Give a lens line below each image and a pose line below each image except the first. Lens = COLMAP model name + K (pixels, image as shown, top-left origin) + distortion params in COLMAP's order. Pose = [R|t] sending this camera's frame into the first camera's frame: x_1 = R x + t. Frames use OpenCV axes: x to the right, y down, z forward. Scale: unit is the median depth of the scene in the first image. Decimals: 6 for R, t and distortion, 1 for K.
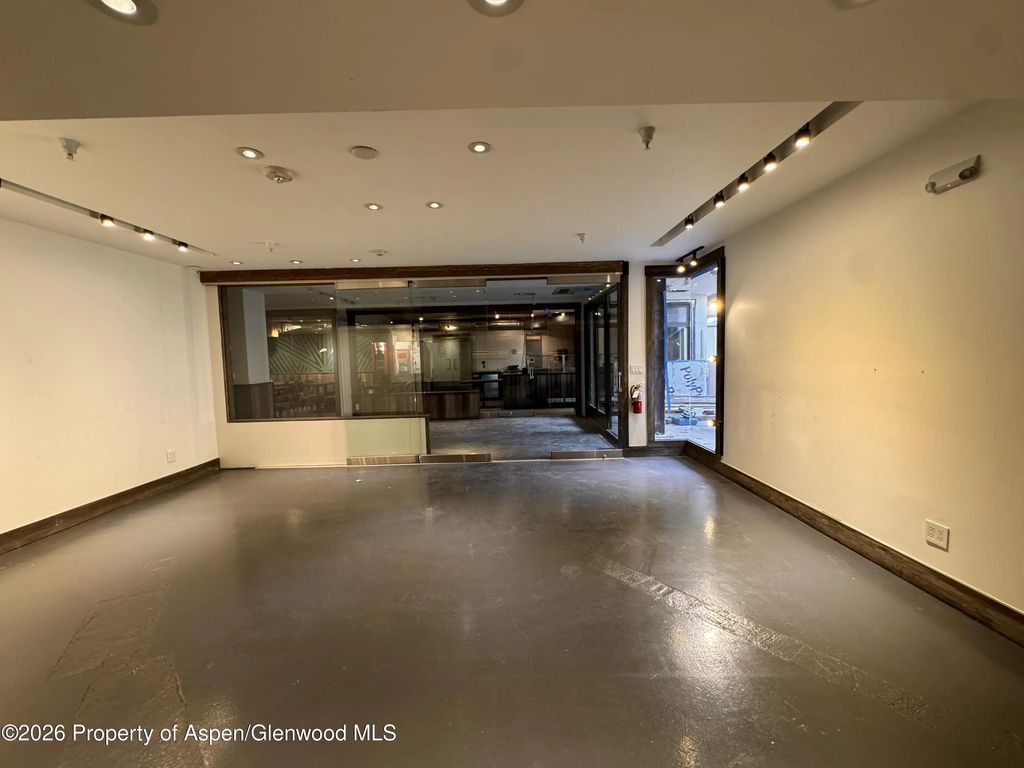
lens RADIAL K [[406.3, 0, 510.1], [0, 406.3, 381.0], [0, 0, 1]] dist [-0.001646, -0.000324]
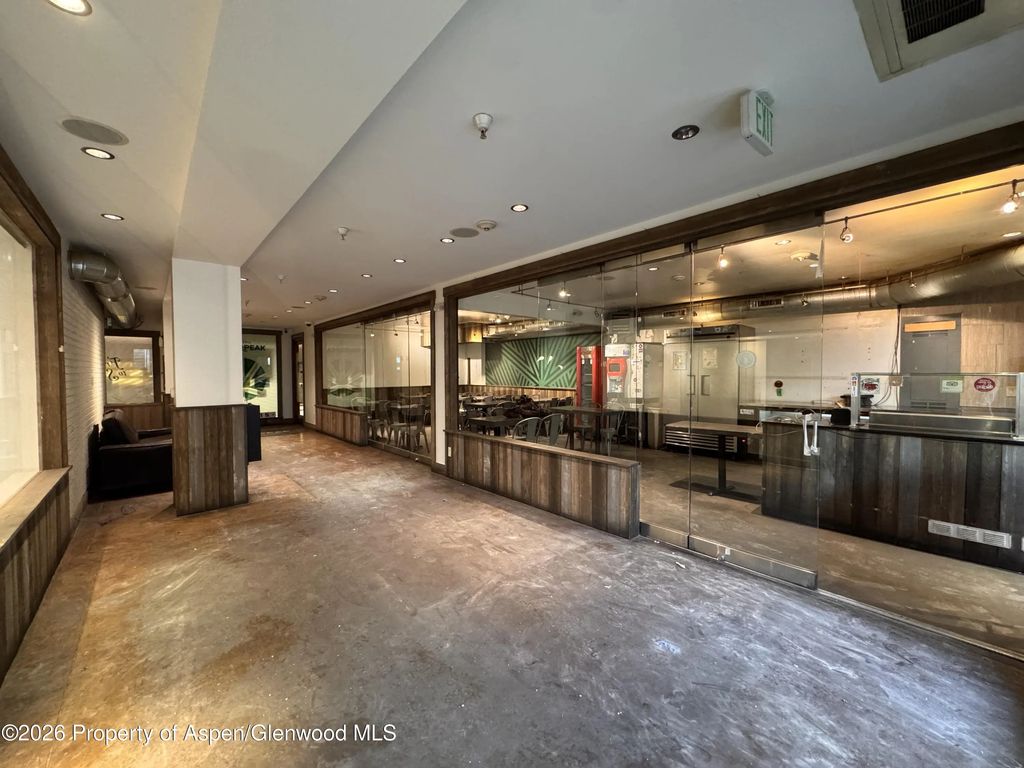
lens RADIAL K [[406.3, 0, 510.8], [0, 406.3, 386.0], [0, 0, 1]] dist [-0.001646, -0.000324]
pose [[0.661943, 0.051488, -0.747783, 0.089330], [-0.060797, 0.998039, 0.014901, -0.033454], [0.747084, 0.035599, 0.663775, 0.474509]]
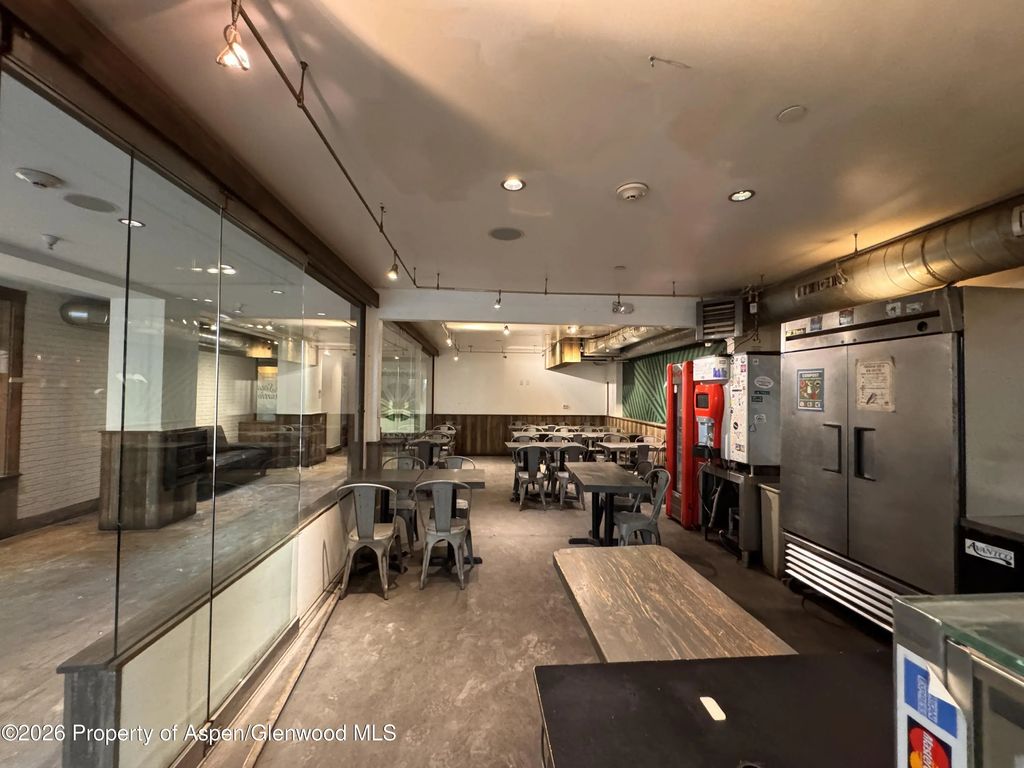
lens RADIAL K [[406.3, 0, 510.7], [0, 406.3, 380.9], [0, 0, 1]] dist [-0.001646, -0.000324]
pose [[0.067269, -0.002926, -0.997731, 0.055922], [-0.075104, 0.997144, -0.007988, -0.062941], [0.994904, 0.075471, 0.066857, 0.813002]]
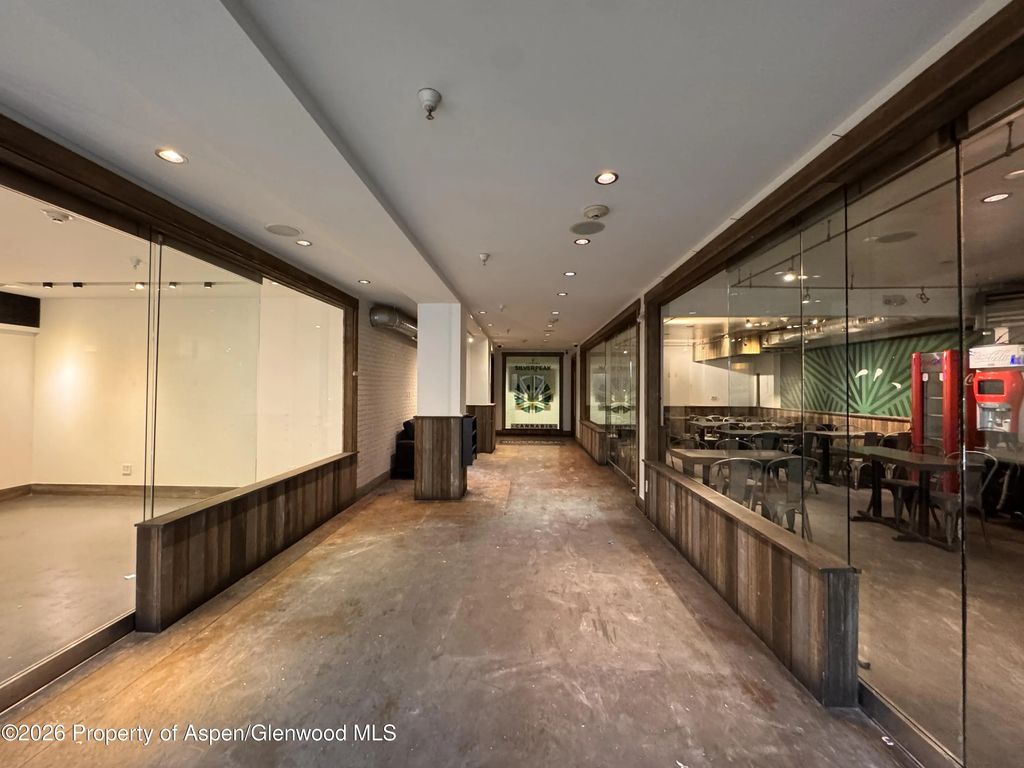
lens RADIAL K [[406.3, 0, 512.6], [0, 406.3, 384.2], [0, 0, 1]] dist [-0.001646, -0.000324]
pose [[-0.035712, 0.017386, -0.999211, 0.092957], [-0.066872, 0.997566, 0.019747, -0.043568], [0.997122, 0.067524, -0.034462, 0.600282]]
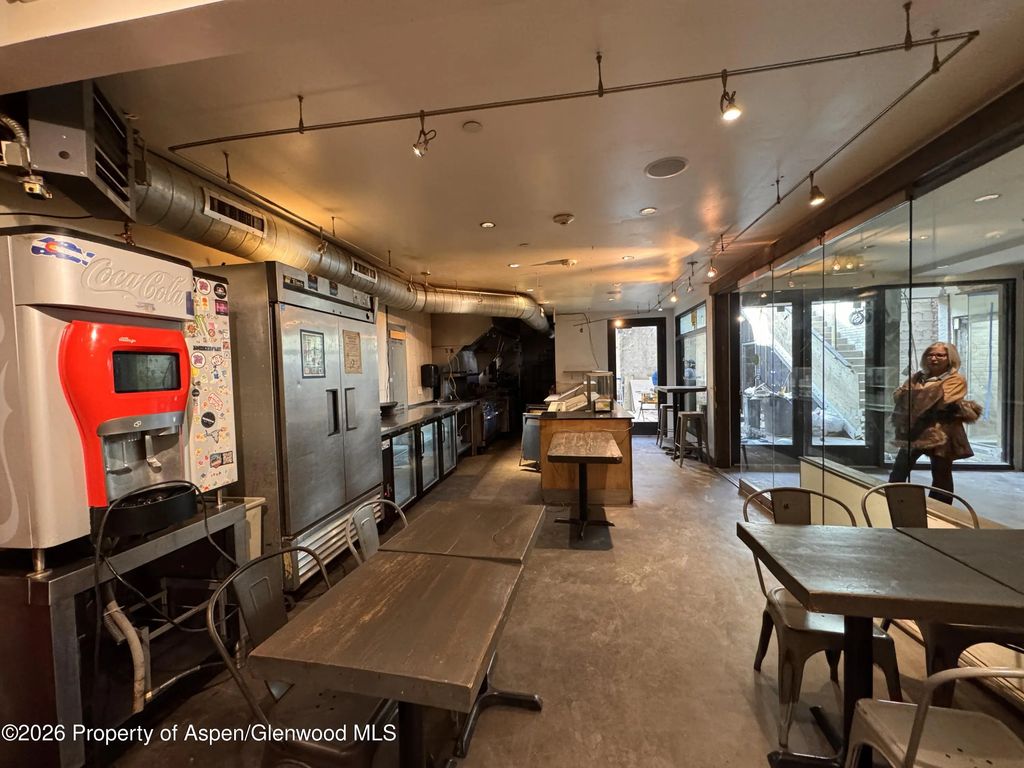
lens RADIAL K [[406.3, 0, 505.9], [0, 406.3, 382.9], [0, 0, 1]] dist [-0.001646, -0.000324]
pose [[0.177086, -0.008213, 0.984161, -0.360312], [0.081831, 0.996626, -0.006408, -0.048263], [-0.980787, 0.081670, 0.177161, 0.866920]]
